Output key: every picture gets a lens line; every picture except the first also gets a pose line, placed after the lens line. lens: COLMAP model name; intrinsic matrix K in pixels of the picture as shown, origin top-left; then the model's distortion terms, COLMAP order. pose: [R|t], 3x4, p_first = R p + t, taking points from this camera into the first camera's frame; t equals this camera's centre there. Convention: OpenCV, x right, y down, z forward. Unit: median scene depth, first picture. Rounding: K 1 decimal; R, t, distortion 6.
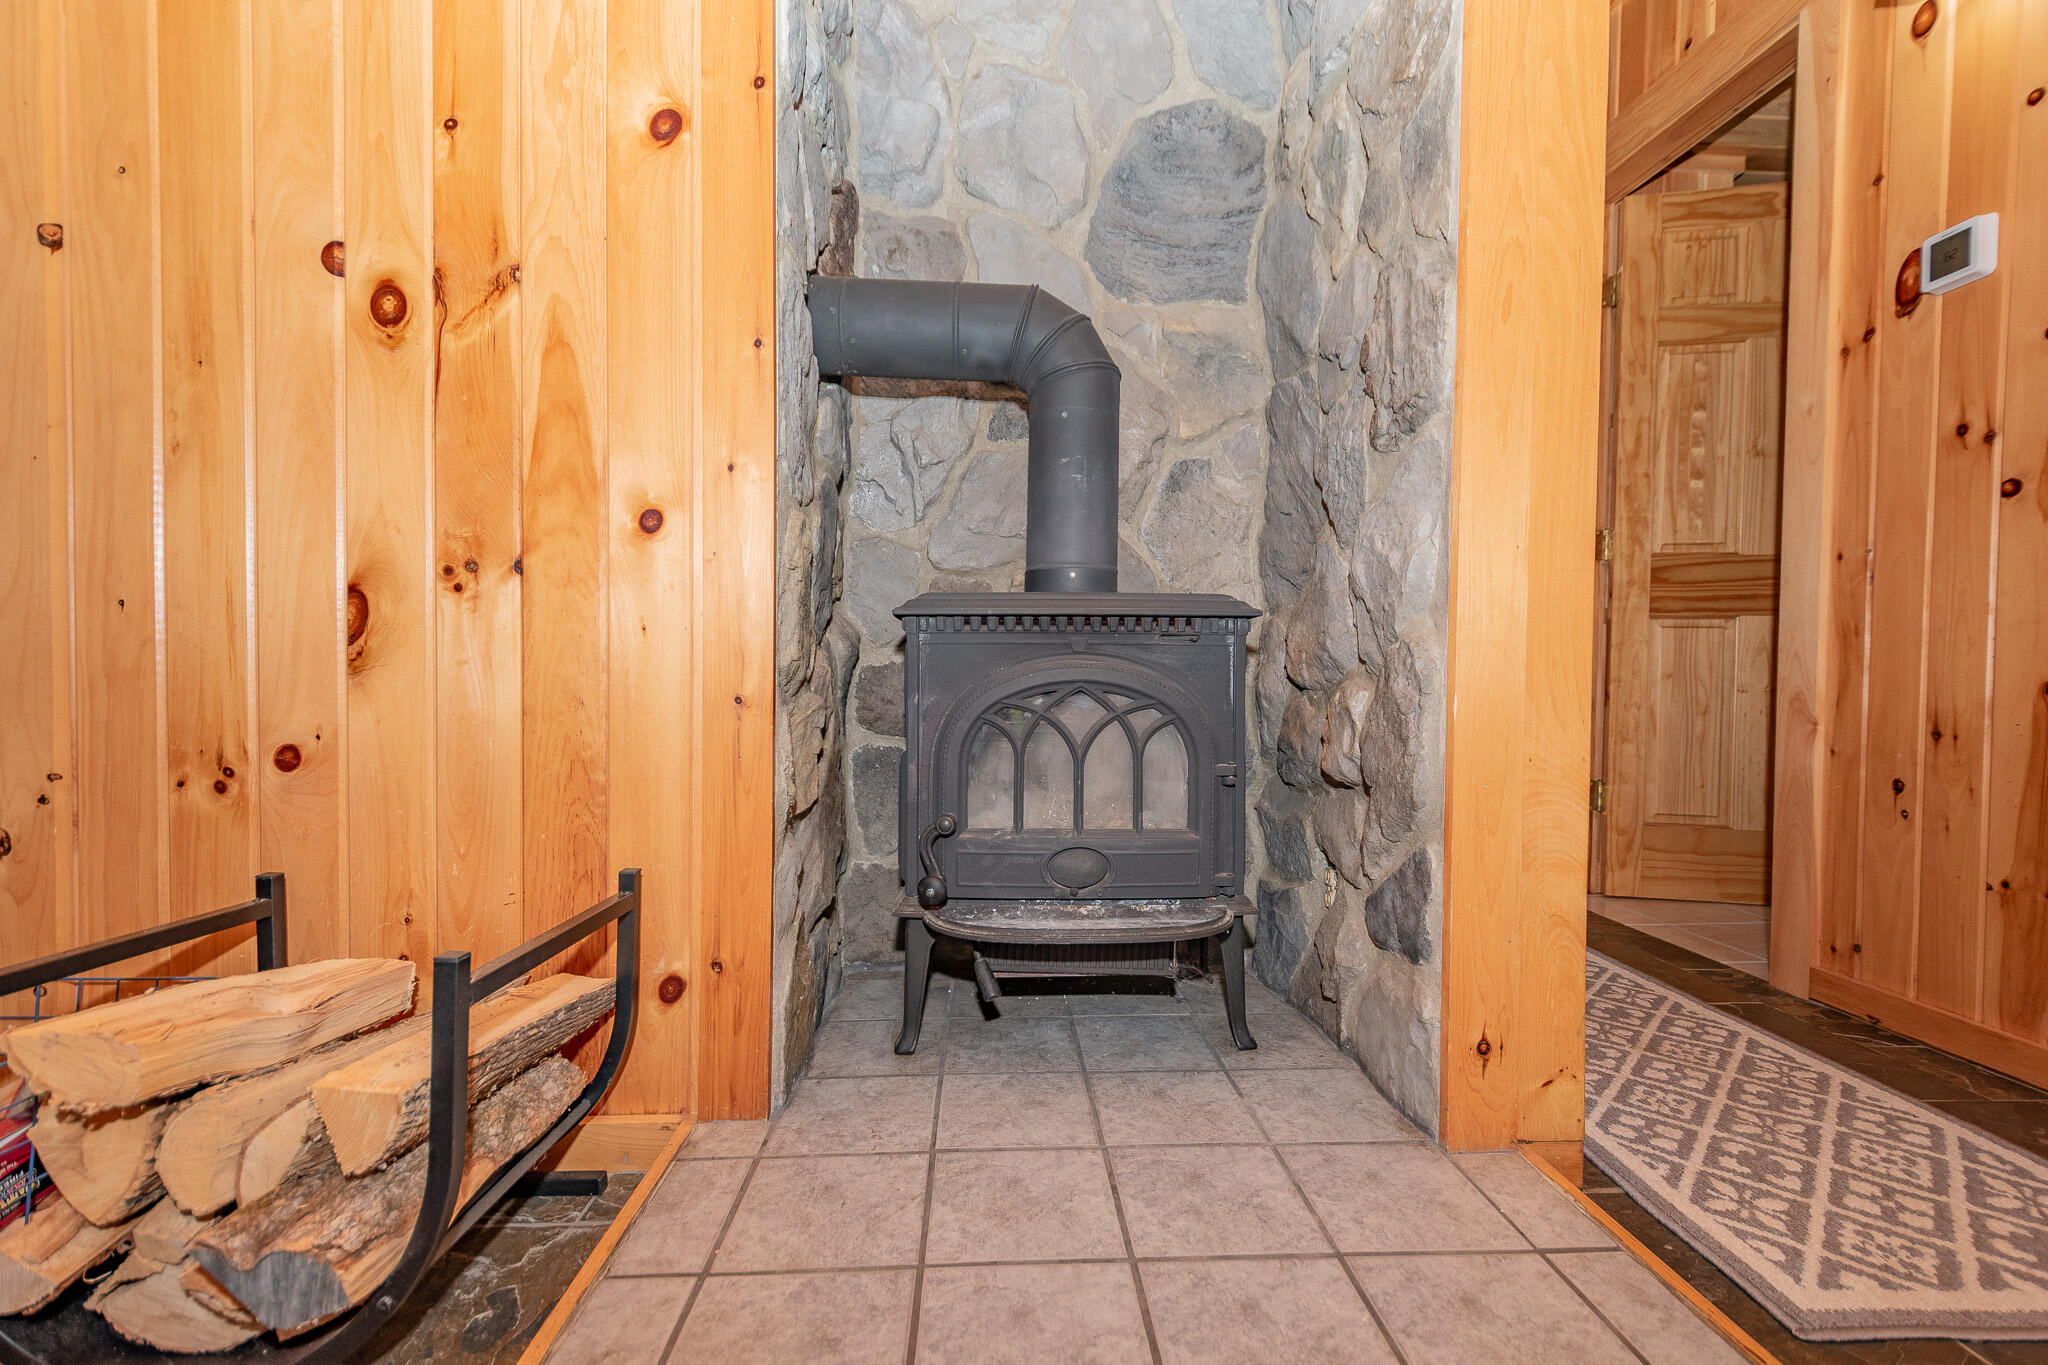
lens RADIAL K [[888.3, 0, 1034.7], [0, 888.3, 694.1], [0, 0, 1]] dist [0.023483, -0.010559]
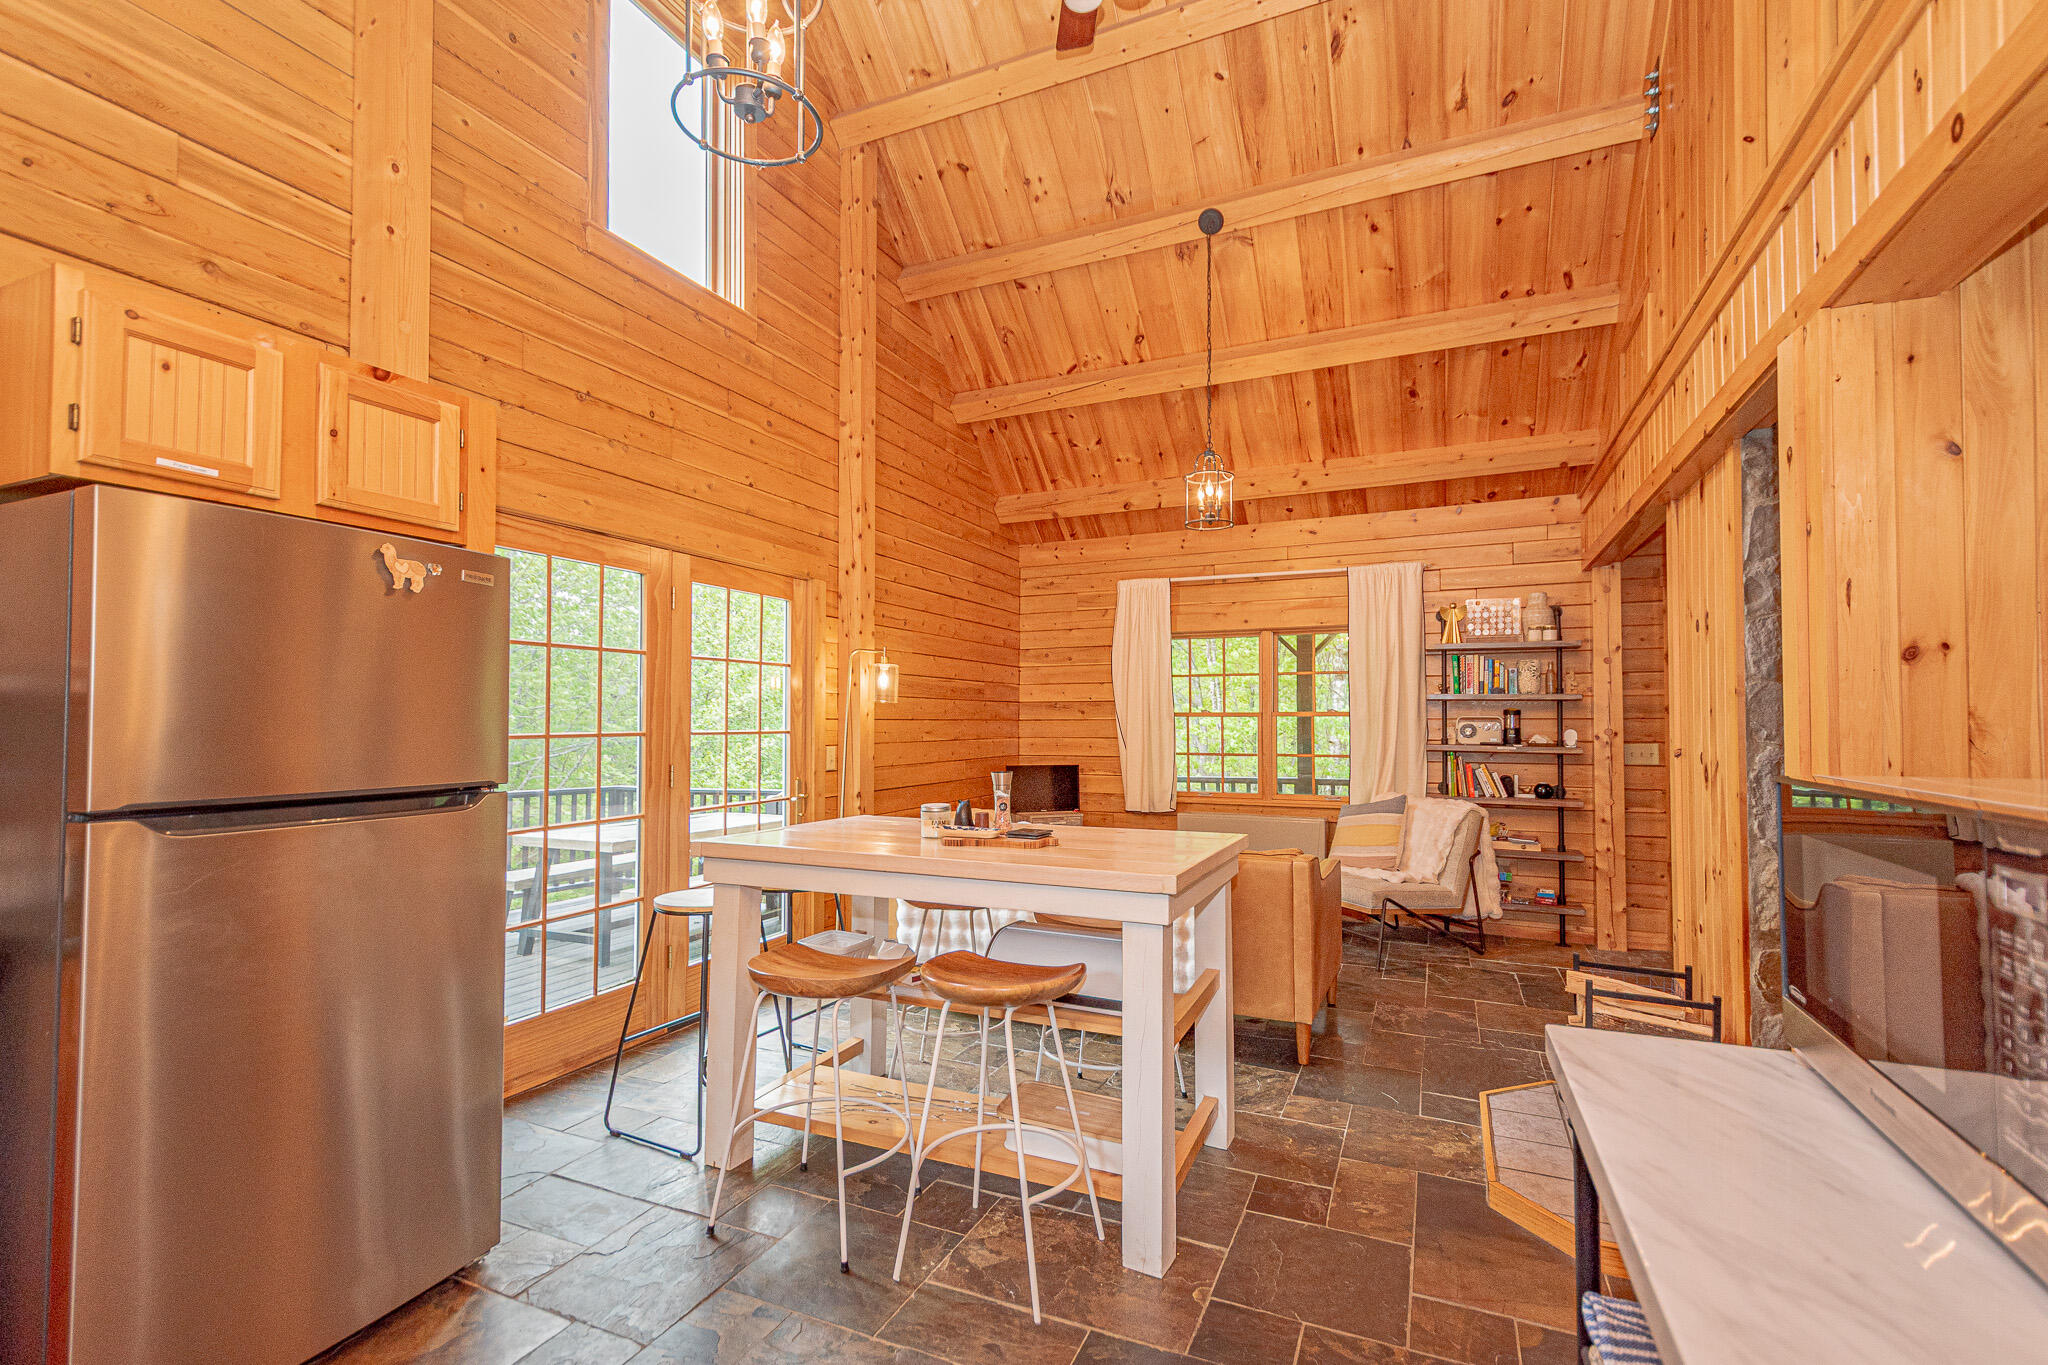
lens RADIAL K [[915.2, 0, 1035.9], [0, 915.2, 692.1], [0, 0, 1]] dist [0.024534, -0.010534]
pose [[-0.459005, -0.035295, -0.887732, 2.373231], [-0.025125, 0.999327, -0.026742, -0.468147], [0.888078, 0.010030, -0.459583, 0.381714]]
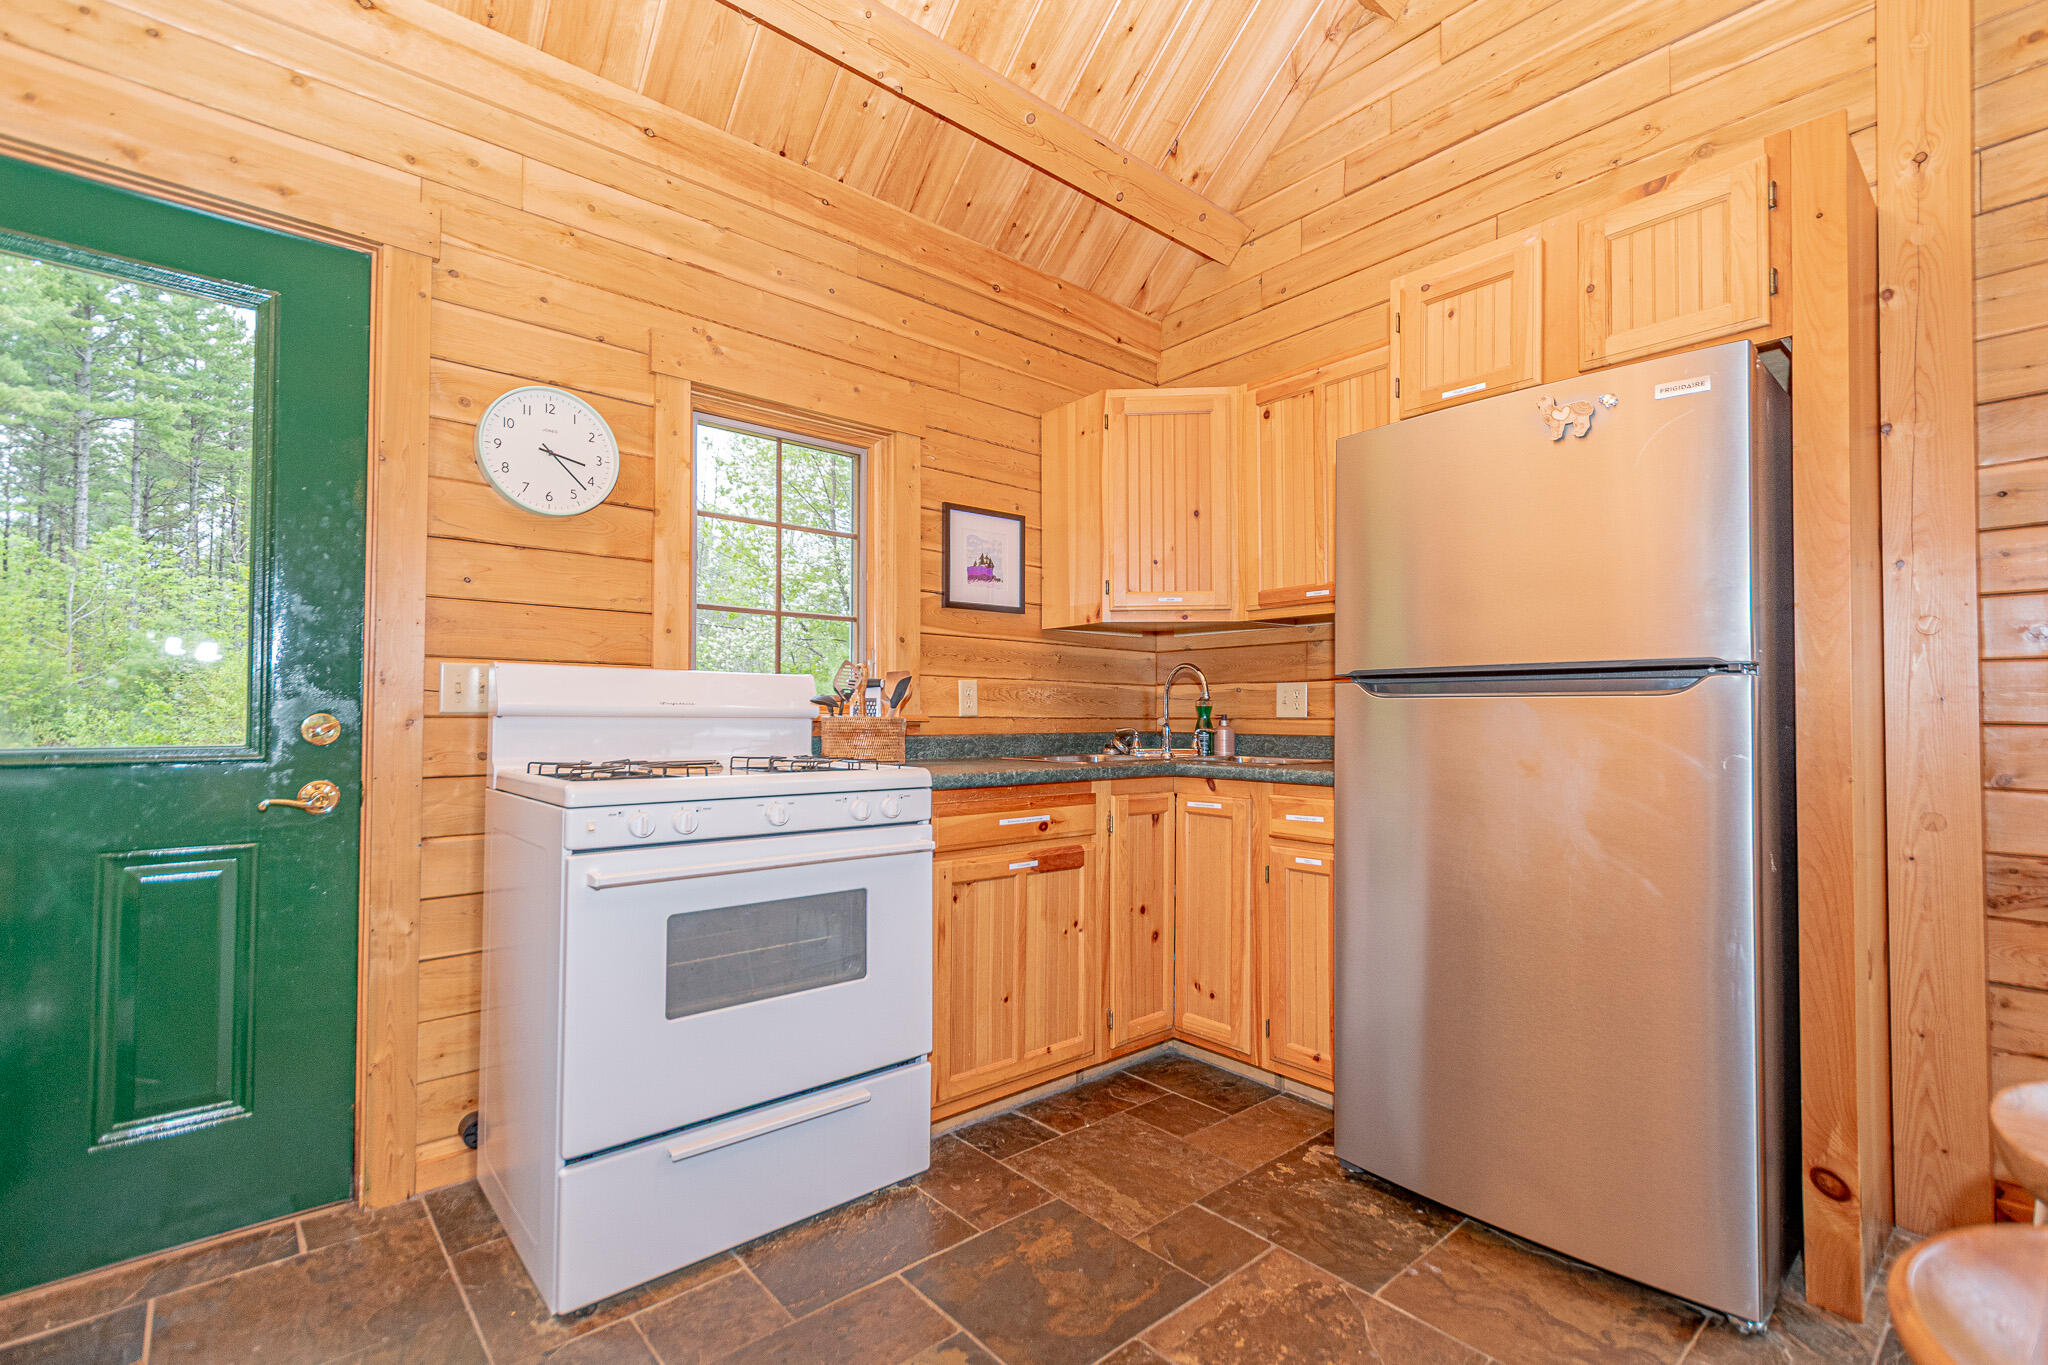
lens RADIAL K [[910.6, 0, 1036.4], [0, 910.6, 693.0], [0, 0, 1]] dist [0.026111, -0.012885]
pose [[-0.613934, 0.007868, 0.789318, 0.976845], [0.009704, 0.999950, -0.002419, -0.292783], [-0.789297, 0.006174, -0.613980, 0.182942]]
